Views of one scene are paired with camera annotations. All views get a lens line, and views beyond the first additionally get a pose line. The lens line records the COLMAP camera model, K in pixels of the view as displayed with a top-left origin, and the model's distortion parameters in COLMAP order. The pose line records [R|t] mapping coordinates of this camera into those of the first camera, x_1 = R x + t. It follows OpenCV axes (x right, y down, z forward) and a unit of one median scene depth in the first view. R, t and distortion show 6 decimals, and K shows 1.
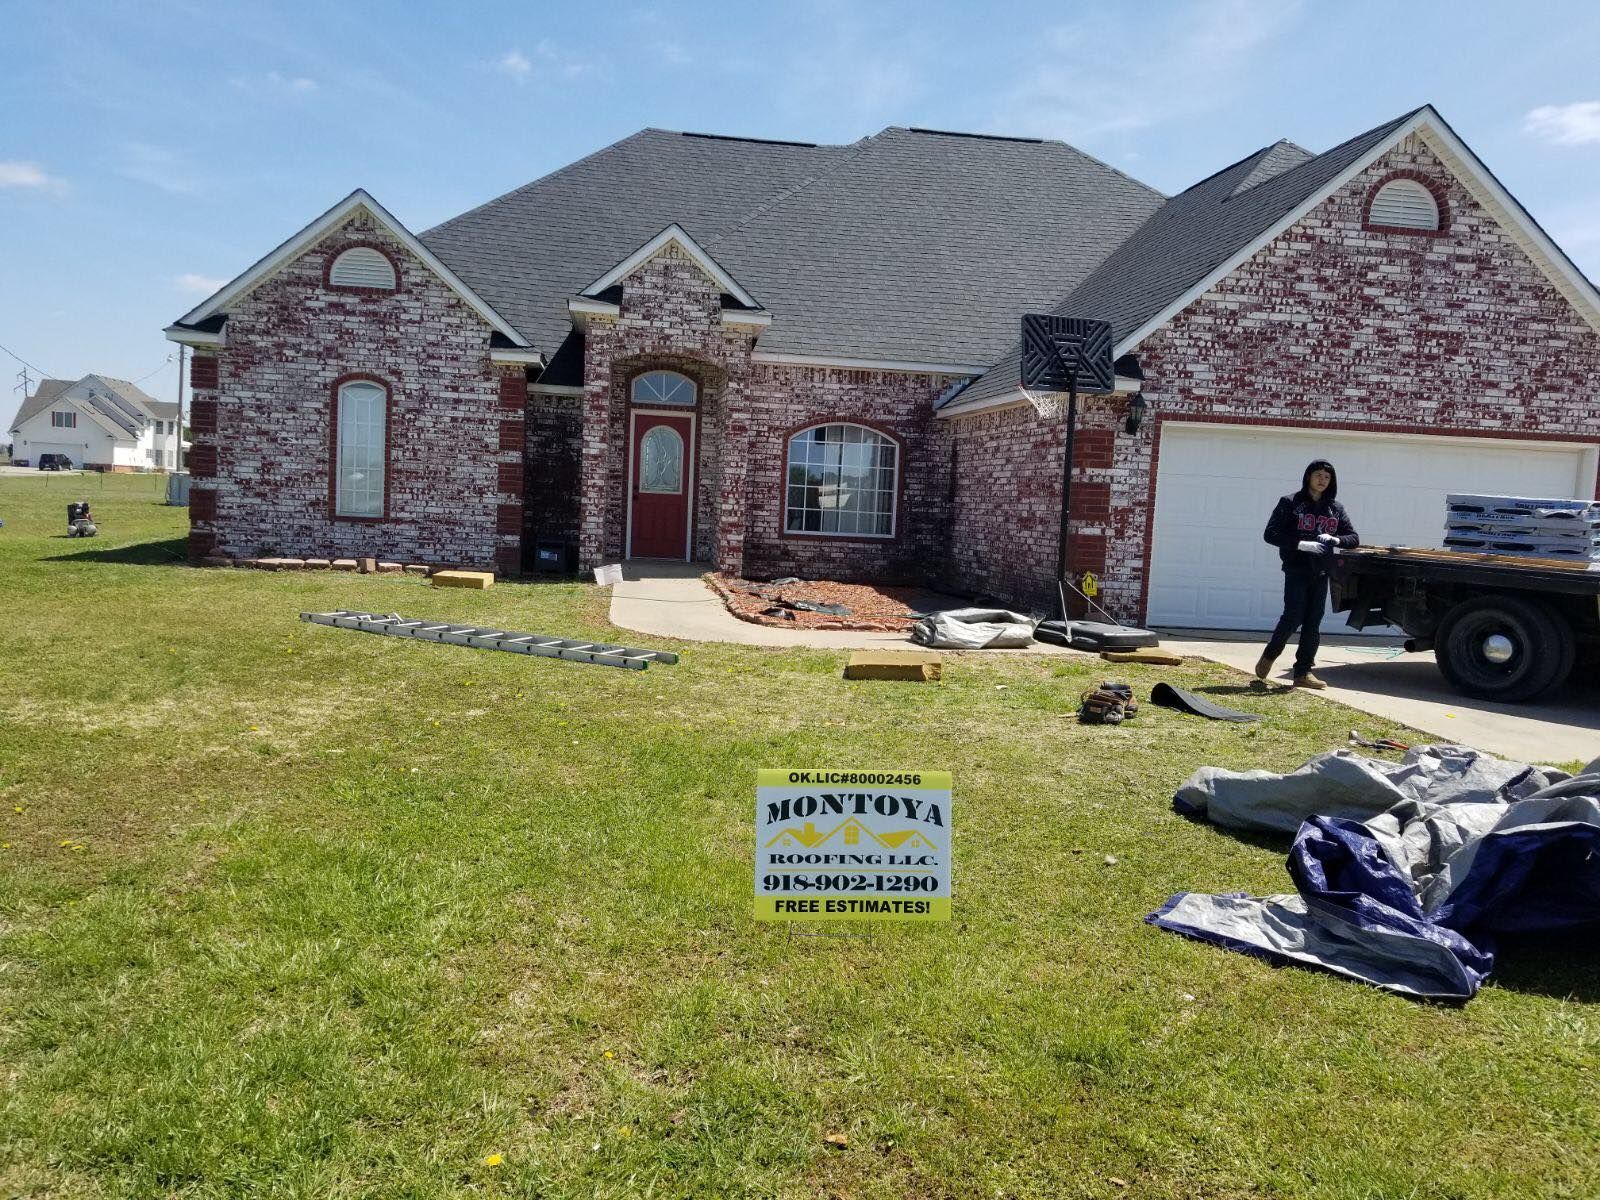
lens RADIAL K [[1333.5, 0, 800.0], [0, 1333.5, 600.0], [0, 0, 1]] dist [0.172419, -0.470325]
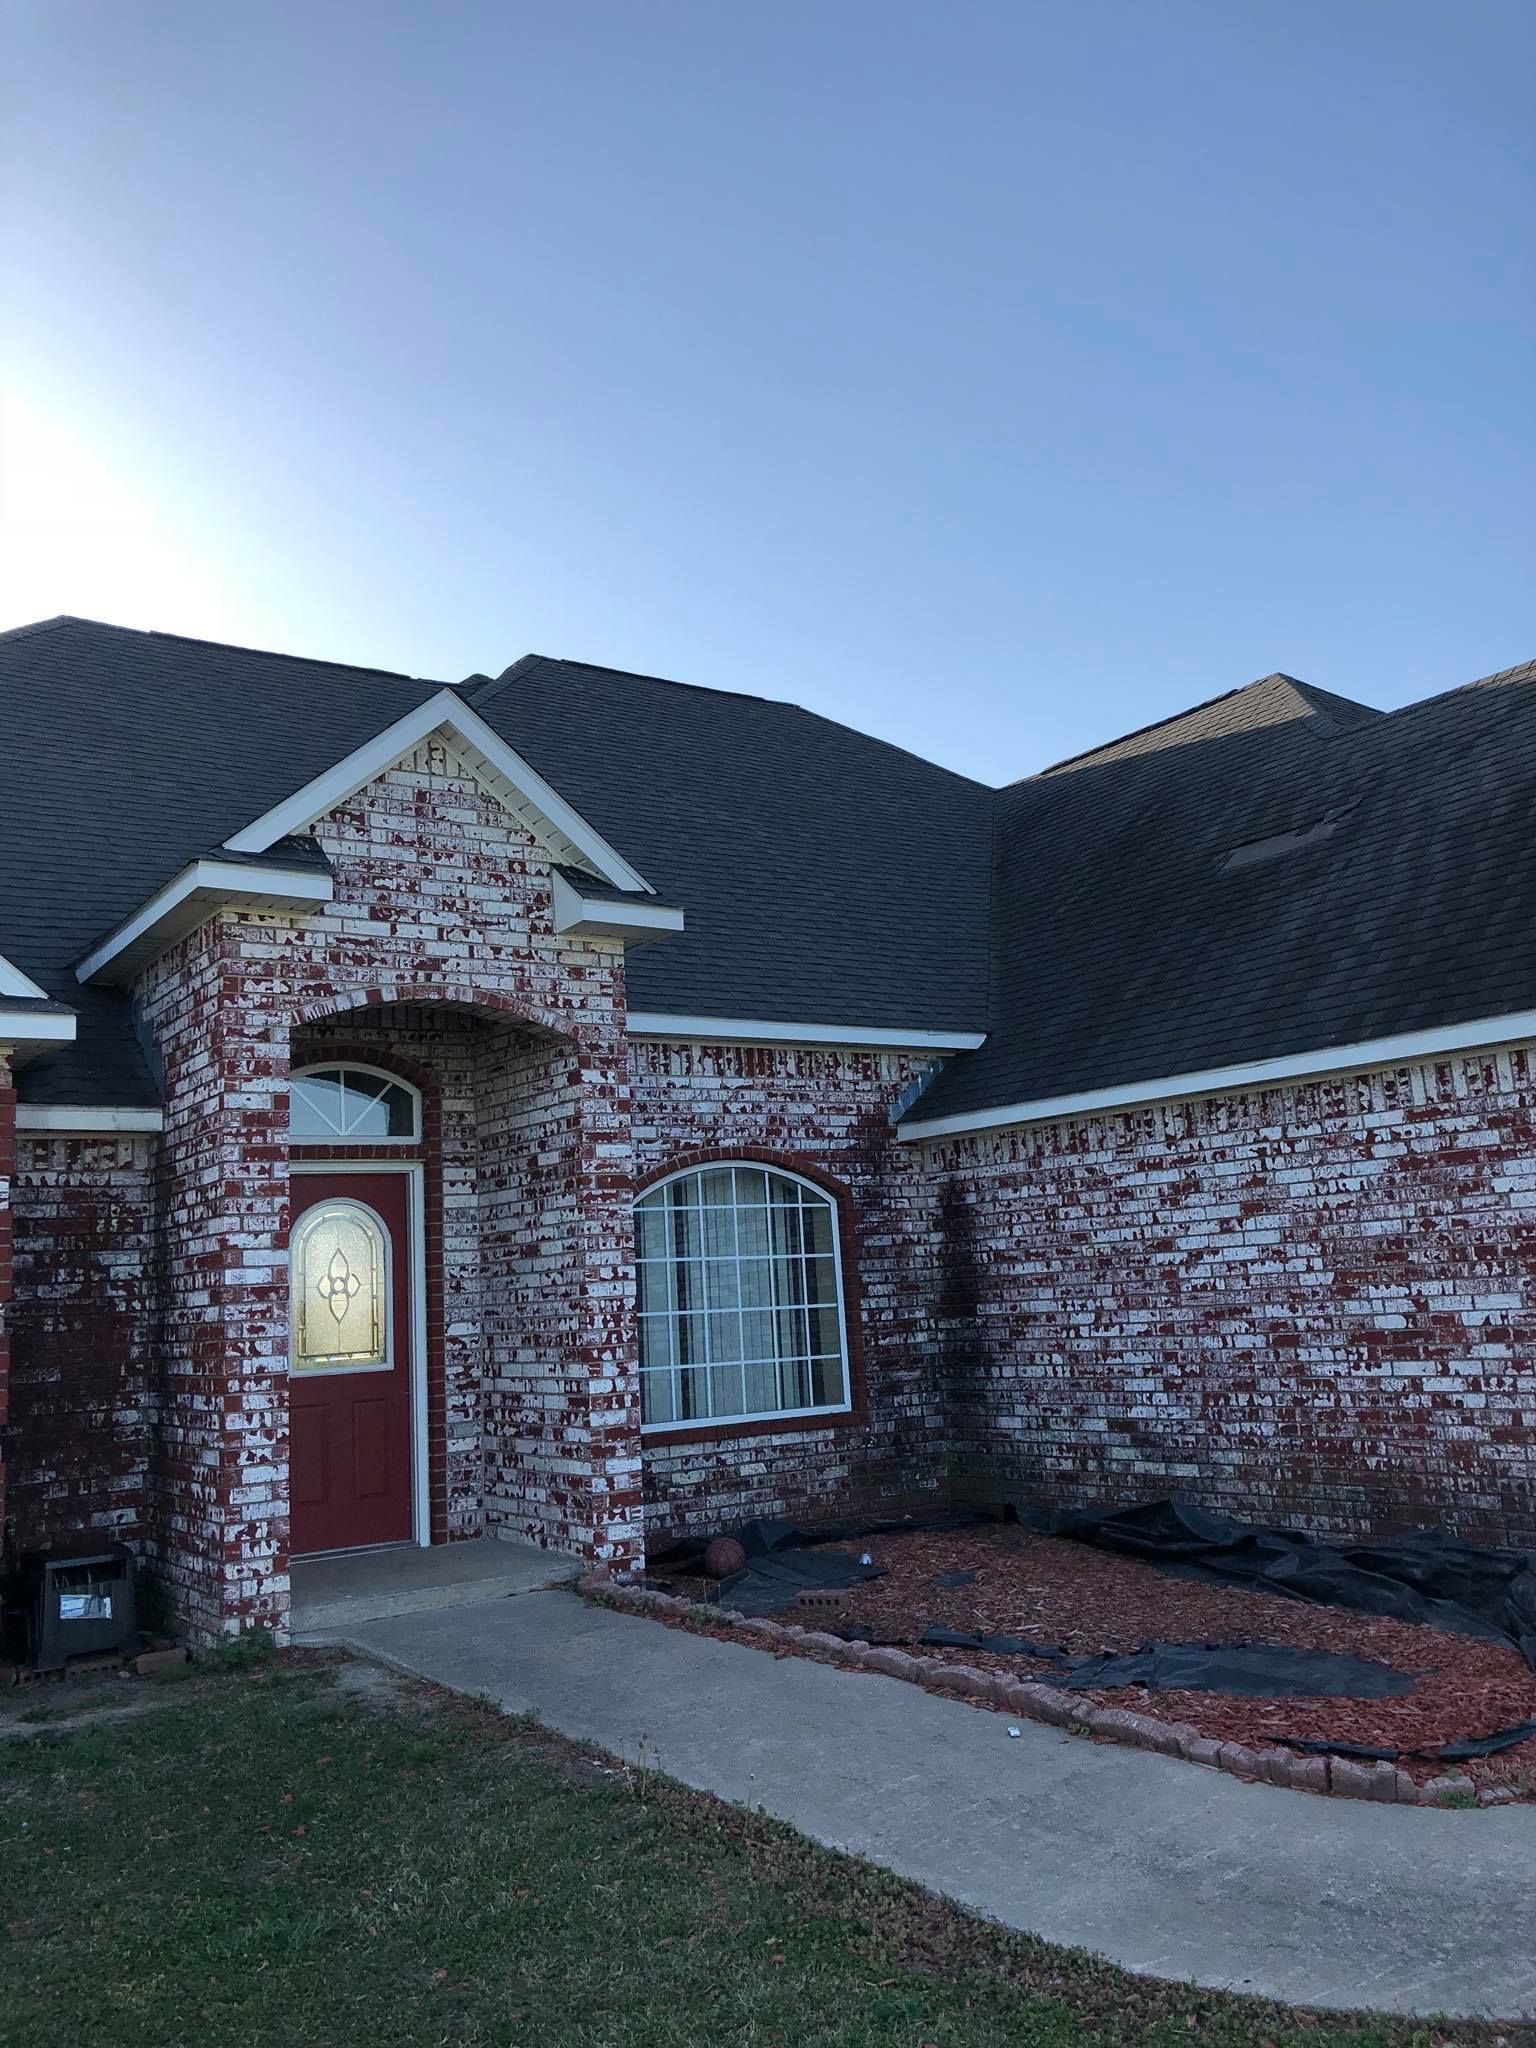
lens RADIAL K [[1706.9, 0, 767.8], [0, 1706.9, 988.0], [0, 0, 1]] dist [0.172419, -0.470325]
pose [[0.885161, -0.015250, 0.465035, -0.240091], [0.133341, 0.965856, -0.222130, -0.063686], [-0.445770, 0.258629, 0.856972, 0.520362]]
